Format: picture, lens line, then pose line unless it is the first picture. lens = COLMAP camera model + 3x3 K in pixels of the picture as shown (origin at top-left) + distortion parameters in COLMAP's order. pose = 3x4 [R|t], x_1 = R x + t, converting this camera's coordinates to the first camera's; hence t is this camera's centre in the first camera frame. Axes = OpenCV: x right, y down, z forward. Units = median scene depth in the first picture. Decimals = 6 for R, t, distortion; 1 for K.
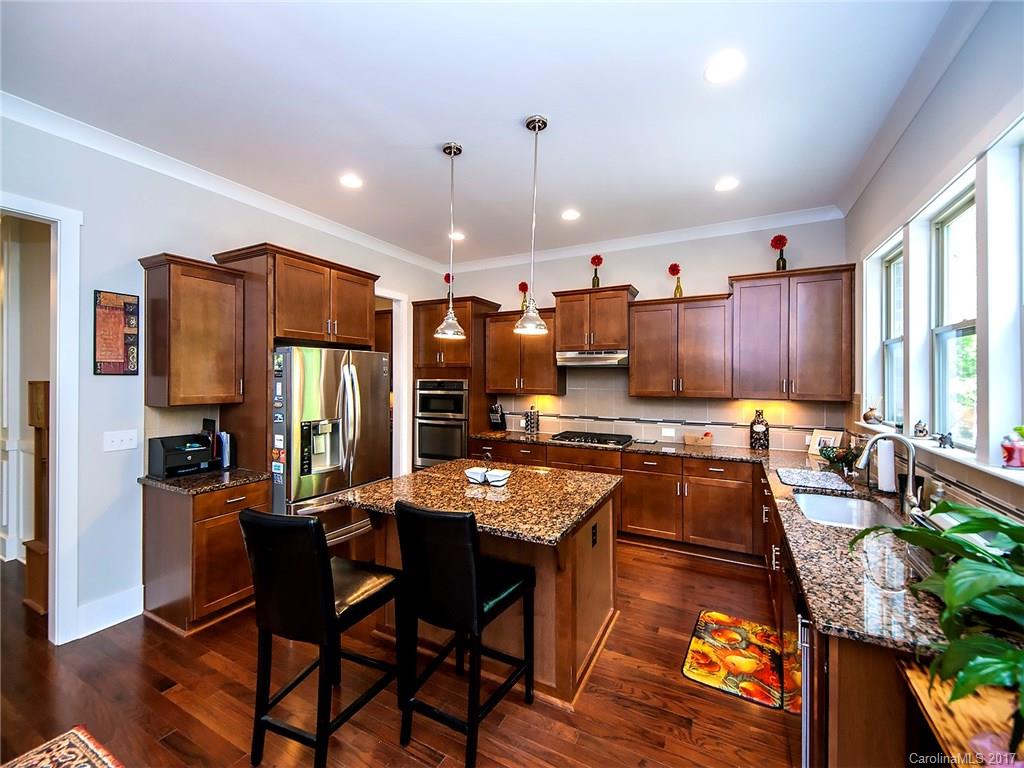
lens RADIAL K [[422.7, 0, 510.1], [0, 422.7, 381.3], [0, 0, 1]] dist [0.000161, -0.000019]
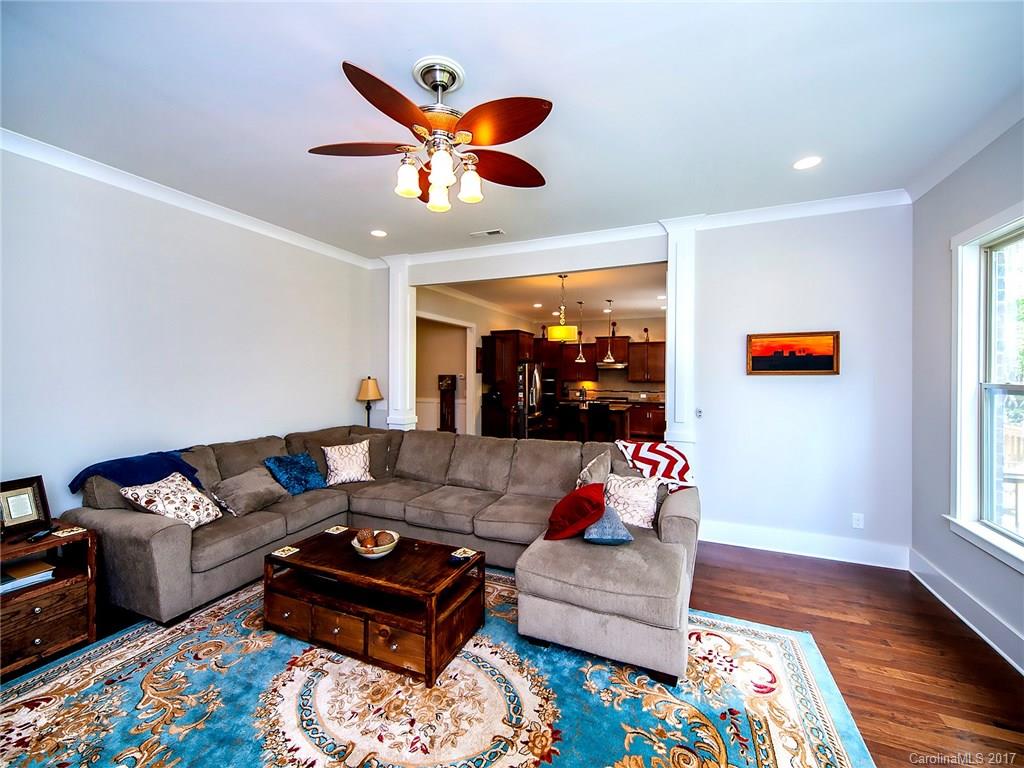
lens RADIAL K [[422.7, 0, 513.5], [0, 422.7, 377.7], [0, 0, 1]] dist [0.000161, -0.000019]
pose [[0.996595, 0.001564, 0.082432, -0.567619], [-0.002231, 0.999966, 0.008000, -0.003006], [-0.082416, -0.008157, 0.996565, -1.357371]]
